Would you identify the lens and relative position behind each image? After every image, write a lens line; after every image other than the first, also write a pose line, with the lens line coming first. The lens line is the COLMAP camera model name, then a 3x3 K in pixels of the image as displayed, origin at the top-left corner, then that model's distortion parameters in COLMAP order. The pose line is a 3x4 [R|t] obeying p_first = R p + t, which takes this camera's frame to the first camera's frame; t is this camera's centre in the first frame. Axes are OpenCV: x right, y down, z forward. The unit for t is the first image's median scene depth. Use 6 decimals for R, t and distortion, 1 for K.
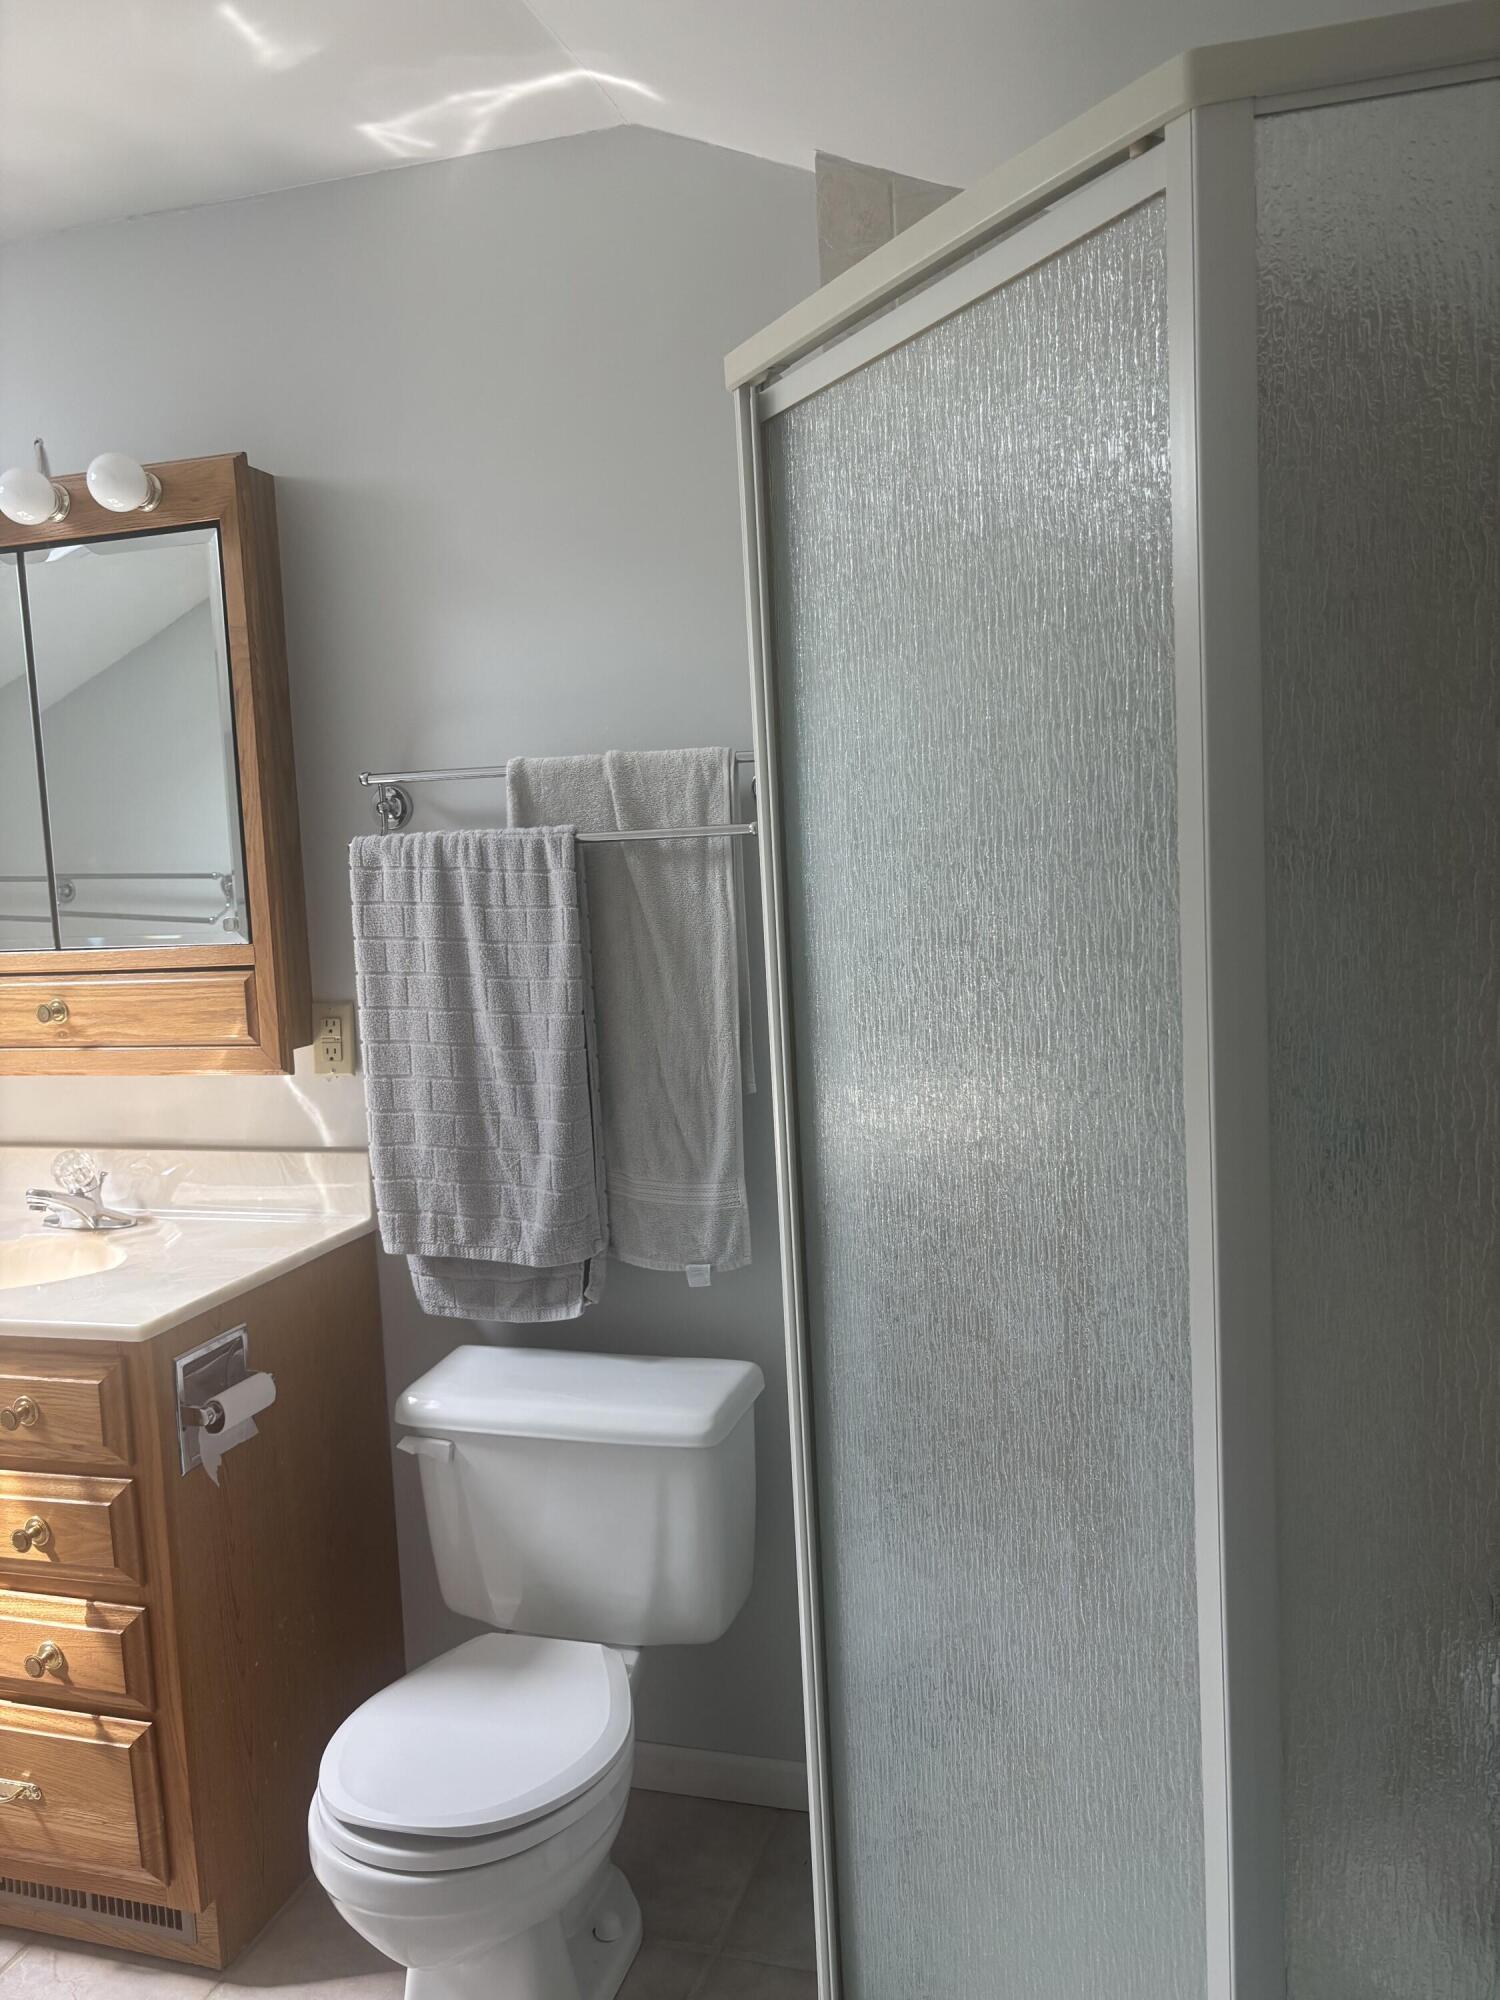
lens RADIAL K [[1509.5, 0, 750.0], [0, 1509.5, 1000.0], [0, 0, 1]] dist [-0.001637, -0.005806]
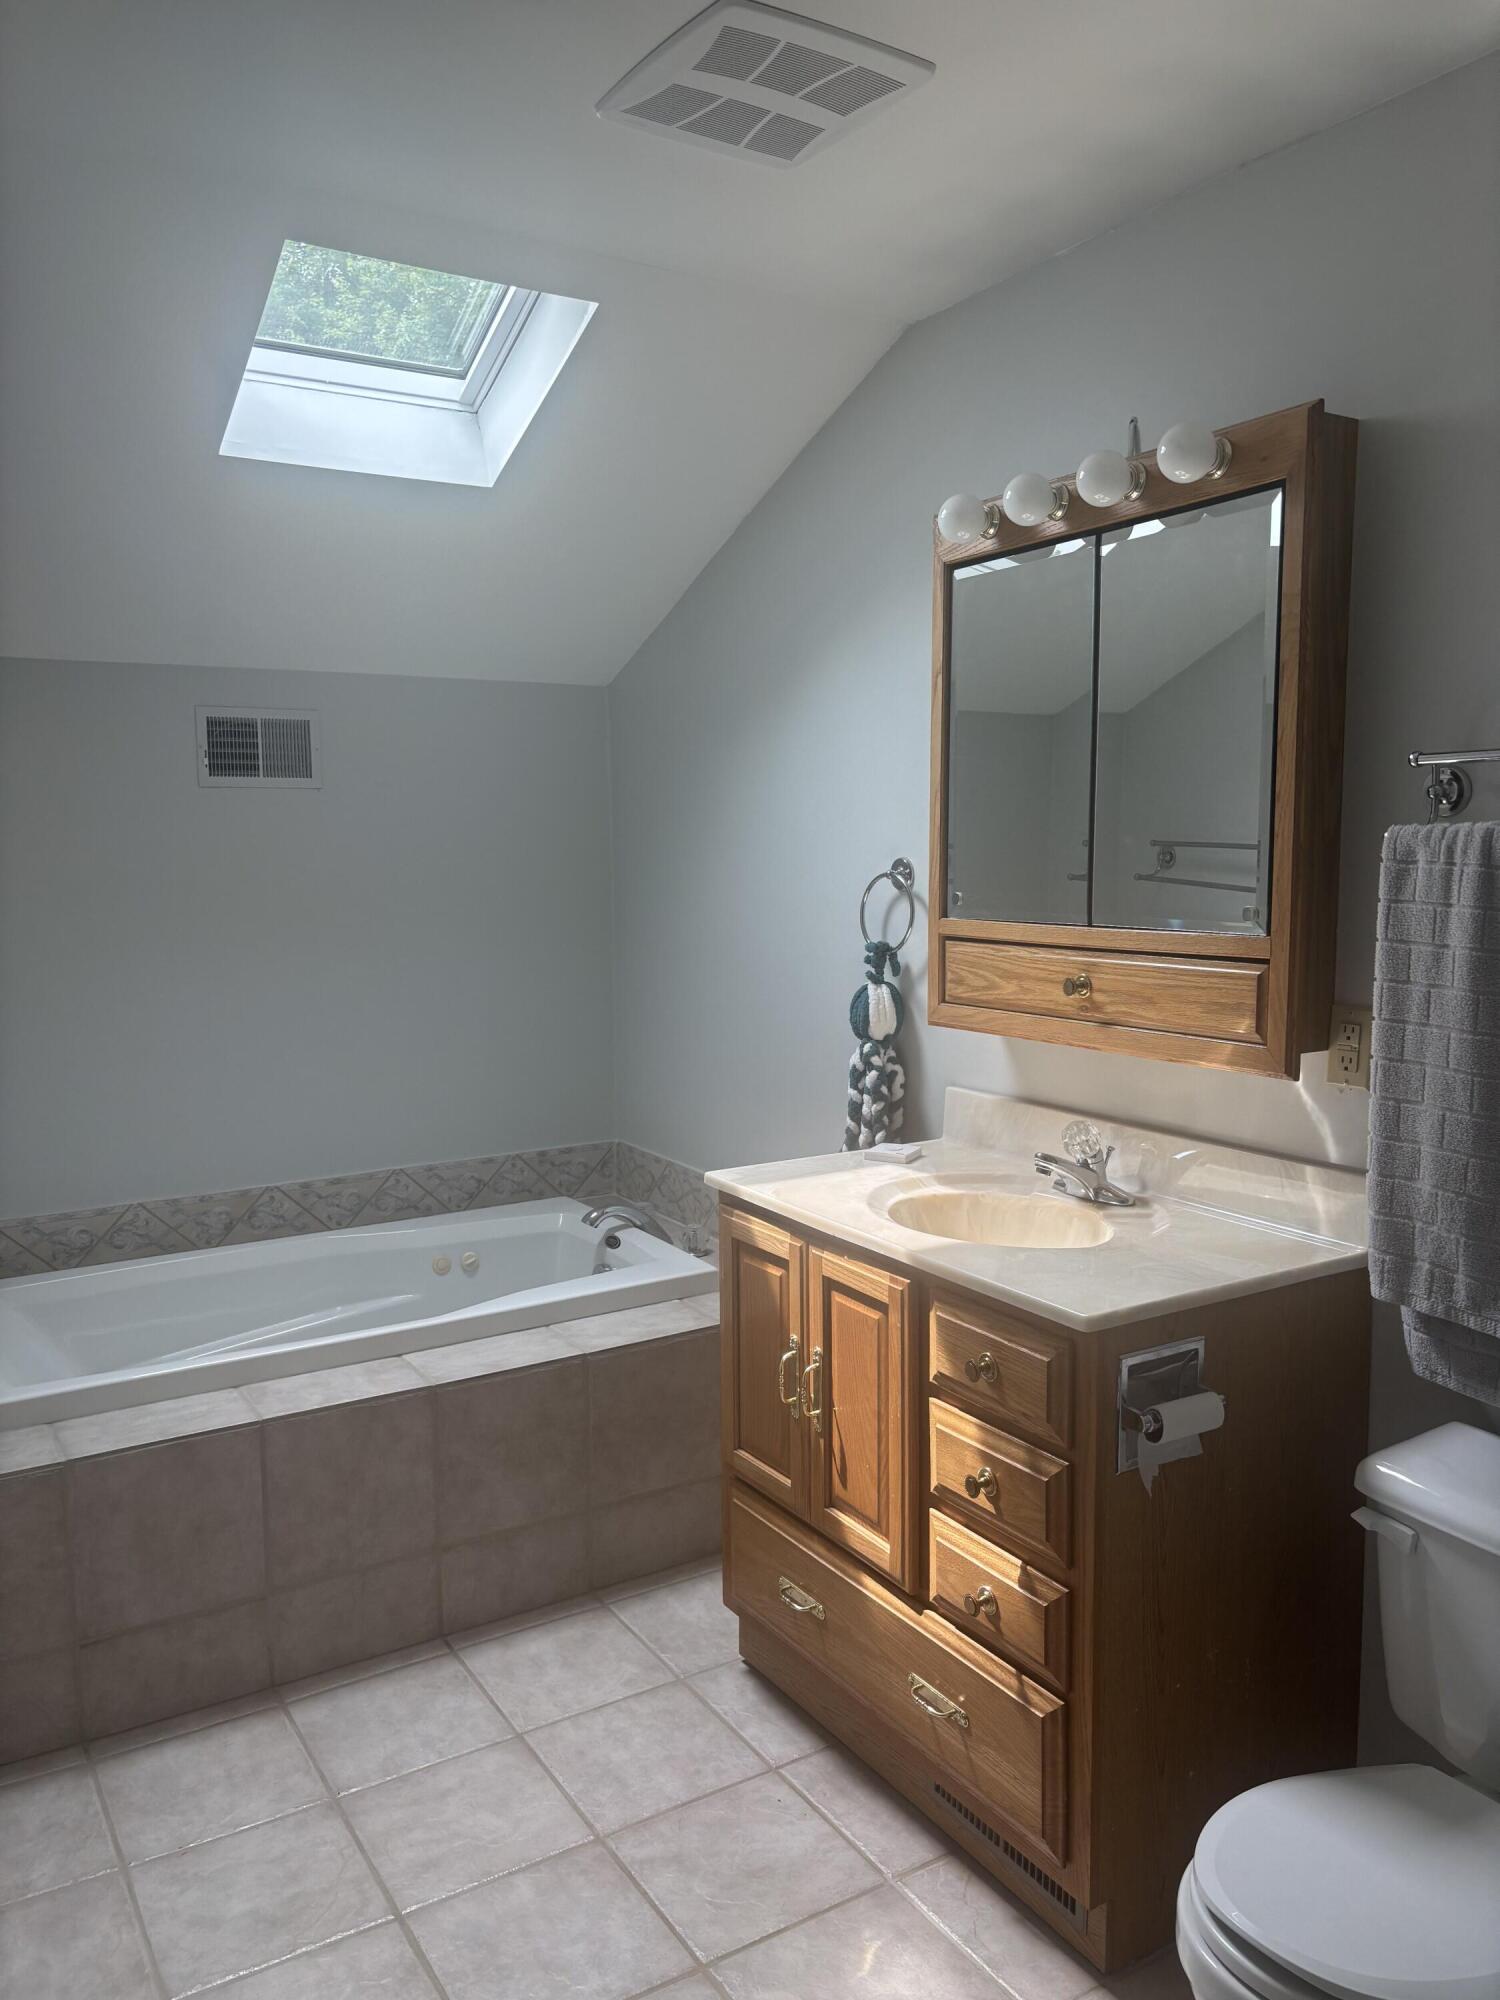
lens RADIAL K [[1489.4, 0, 748.7], [0, 1489.4, 1009.8], [0, 0, 1]] dist [0.005714, 0.003420]
pose [[0.740993, 0.111225, -0.662238, 0.050032], [-0.088766, 0.993757, 0.067582, -0.026843], [0.665620, 0.008707, 0.746240, 0.101268]]
